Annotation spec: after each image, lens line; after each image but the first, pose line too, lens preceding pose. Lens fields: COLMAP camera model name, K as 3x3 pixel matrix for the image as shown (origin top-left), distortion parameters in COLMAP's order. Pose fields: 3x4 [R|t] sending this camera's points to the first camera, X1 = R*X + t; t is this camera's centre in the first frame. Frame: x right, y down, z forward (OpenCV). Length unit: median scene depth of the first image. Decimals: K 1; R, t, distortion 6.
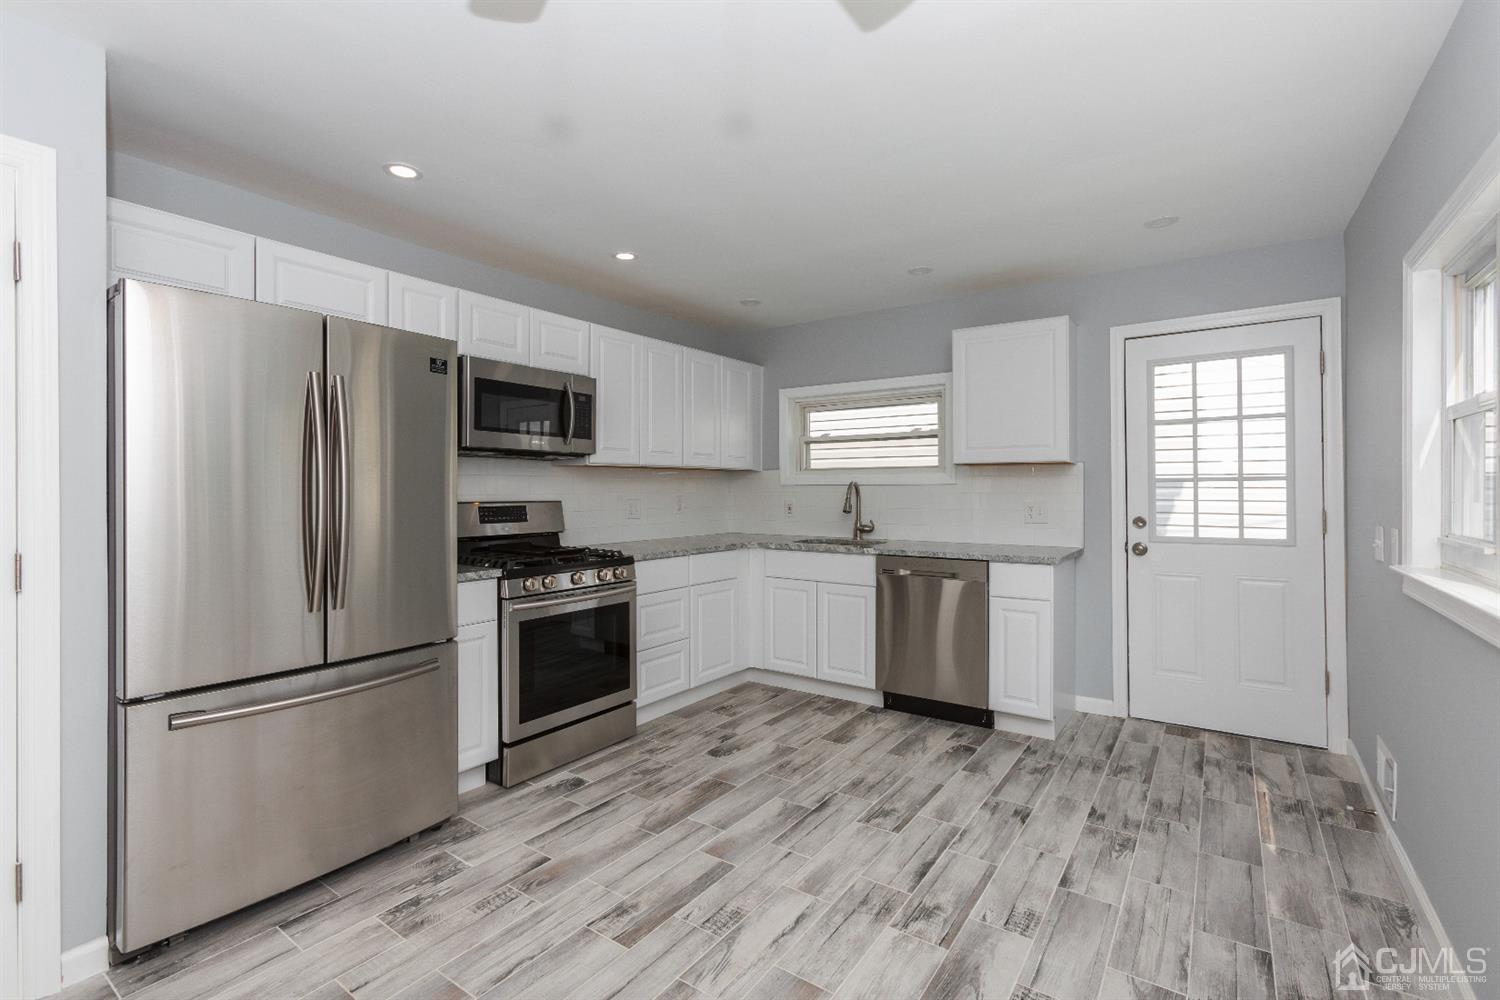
lens RADIAL K [[677.8, 0, 748.8], [0, 677.8, 488.1], [0, 0, 1]] dist [-0.008652, -0.000792]
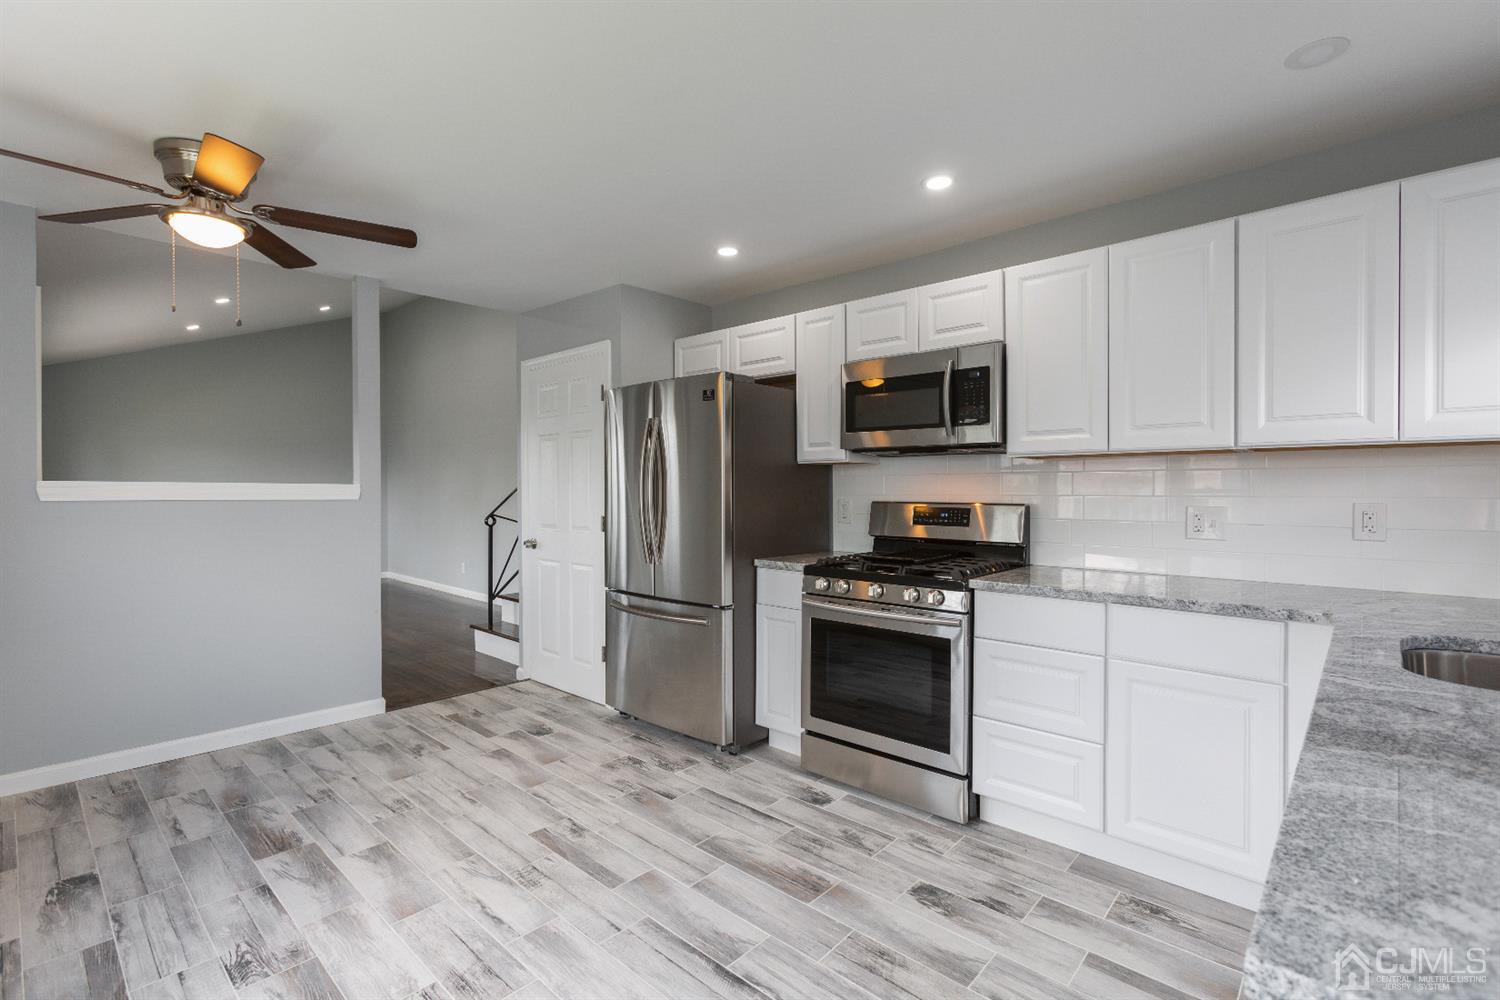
lens RADIAL K [[677.8, 0, 749.2], [0, 677.8, 501.3], [0, 0, 1]] dist [-0.008652, -0.000792]
pose [[-0.125939, 0.013500, -0.991946, 0.741295], [-0.000570, 0.999906, 0.013680, 0.006372], [0.992038, 0.002288, -0.125920, 1.100262]]
